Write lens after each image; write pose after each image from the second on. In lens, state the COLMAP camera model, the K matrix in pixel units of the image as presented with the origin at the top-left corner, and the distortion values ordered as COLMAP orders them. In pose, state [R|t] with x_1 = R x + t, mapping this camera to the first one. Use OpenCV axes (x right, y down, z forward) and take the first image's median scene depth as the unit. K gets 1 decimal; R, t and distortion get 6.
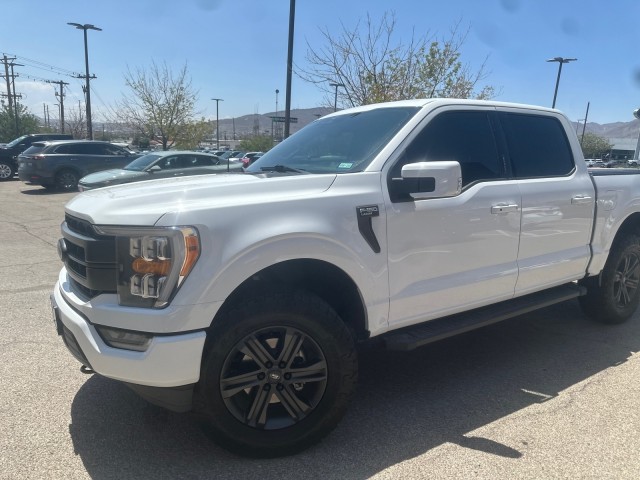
lens RADIAL K [[454.7, 0, 320.1], [0, 454.7, 243.3], [0, 0, 1]] dist [0.055705, -0.064406]
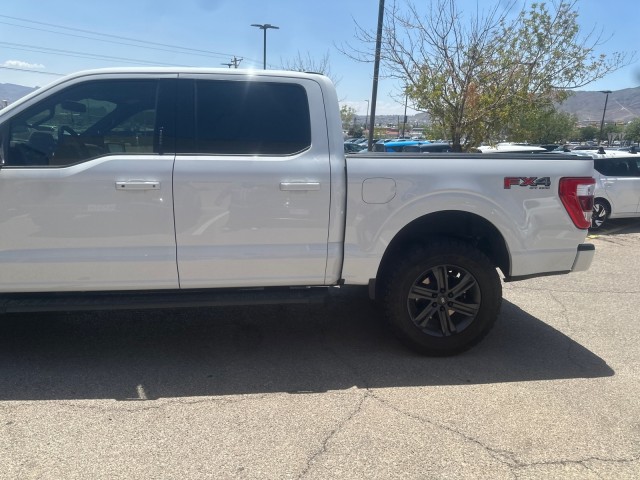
lens RADIAL K [[454.7, 0, 320.9], [0, 454.7, 245.4], [0, 0, 1]] dist [0.055705, -0.064406]
pose [[0.891723, 0.109641, -0.439101, 1.222817], [-0.098156, 0.993971, 0.048855, -0.039799], [0.441810, -0.000465, 0.897109, 0.365132]]
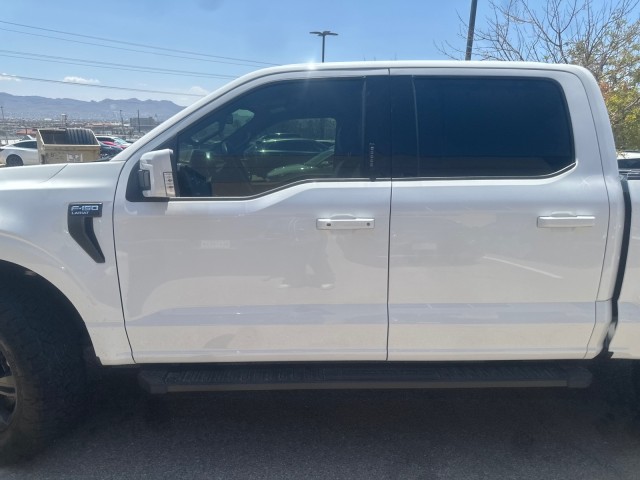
lens RADIAL K [[454.7, 0, 320.5], [0, 454.7, 250.2], [0, 0, 1]] dist [0.055705, -0.064406]
pose [[0.850913, 0.110704, -0.513509, 0.763339], [-0.099422, 0.993813, 0.049502, -0.070267], [0.515813, 0.008932, 0.856655, 0.445875]]
